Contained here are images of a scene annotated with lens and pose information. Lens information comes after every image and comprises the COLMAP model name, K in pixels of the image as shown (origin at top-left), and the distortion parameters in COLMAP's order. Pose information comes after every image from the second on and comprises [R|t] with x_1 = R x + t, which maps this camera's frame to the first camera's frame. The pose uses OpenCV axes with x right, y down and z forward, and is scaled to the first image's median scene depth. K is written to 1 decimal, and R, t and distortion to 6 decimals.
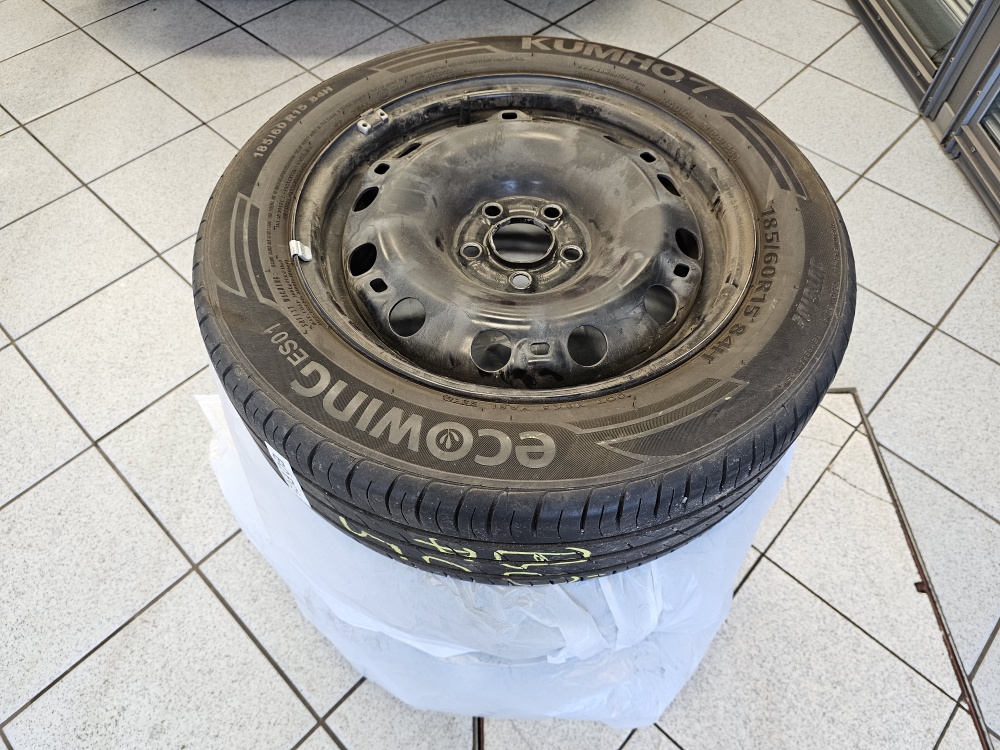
lens RADIAL K [[578.9, 0, 500.4], [0, 578.9, 384.3], [0, 0, 1]] dist [0.035701, -0.023336]
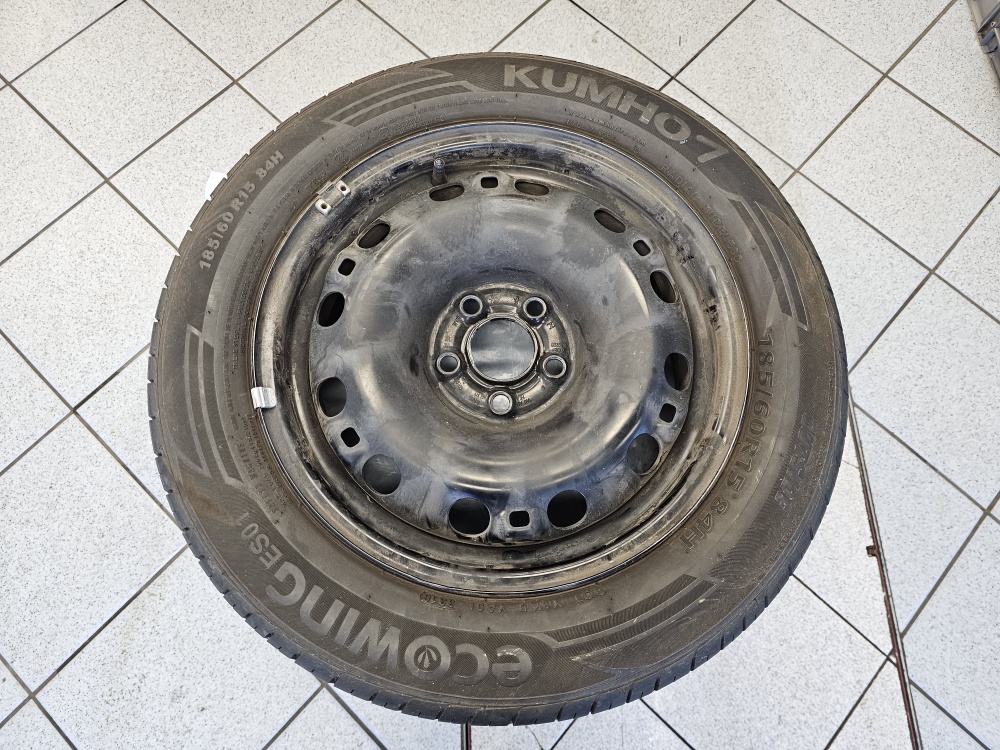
lens RADIAL K [[578.9, 0, 500.4], [0, 578.9, 384.3], [0, 0, 1]] dist [0.035701, -0.023336]
pose [[0.999738, -0.004169, 0.022495, 0.011133], [-0.001555, 0.968601, 0.248615, -0.367808], [-0.022825, -0.248585, 0.968341, 0.072048]]
